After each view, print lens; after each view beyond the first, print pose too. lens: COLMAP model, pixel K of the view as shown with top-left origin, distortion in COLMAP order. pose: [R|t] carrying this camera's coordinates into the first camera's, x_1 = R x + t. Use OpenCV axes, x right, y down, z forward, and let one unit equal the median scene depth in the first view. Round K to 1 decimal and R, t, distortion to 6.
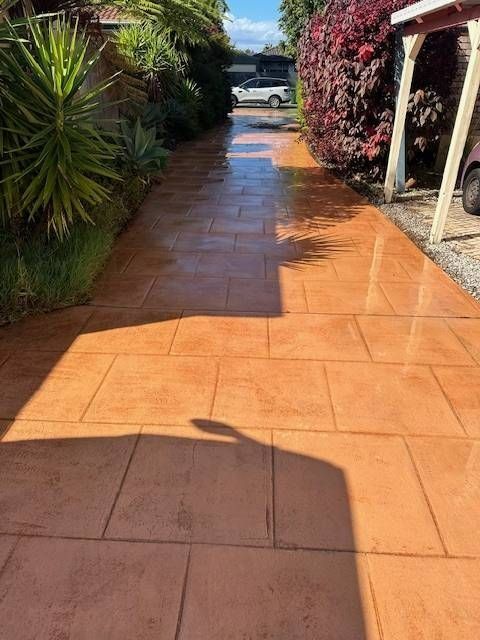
lens RADIAL K [[473.5, 0, 240.0], [0, 473.5, 320.0], [0, 0, 1]] dist [0.050432, -0.000760]
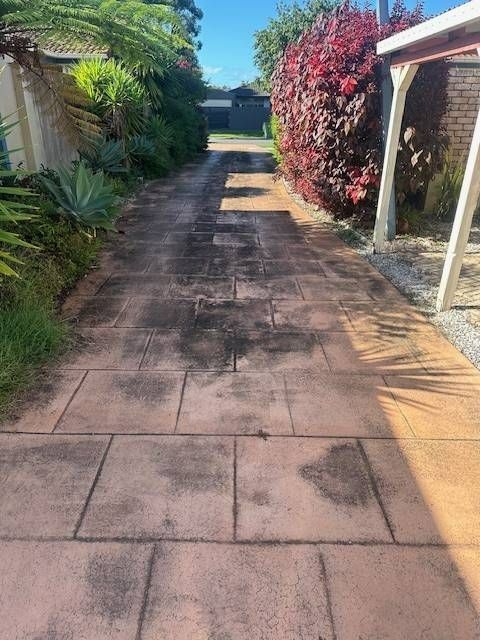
lens RADIAL K [[453.5, 0, 240.0], [0, 453.5, 320.0], [0, 0, 1]] dist [0.057094, -0.039910]
pose [[0.999250, -0.018634, 0.033935, 0.026347], [0.020043, 0.998930, -0.041686, -0.092247], [-0.033122, 0.042335, 0.998554, 0.179352]]
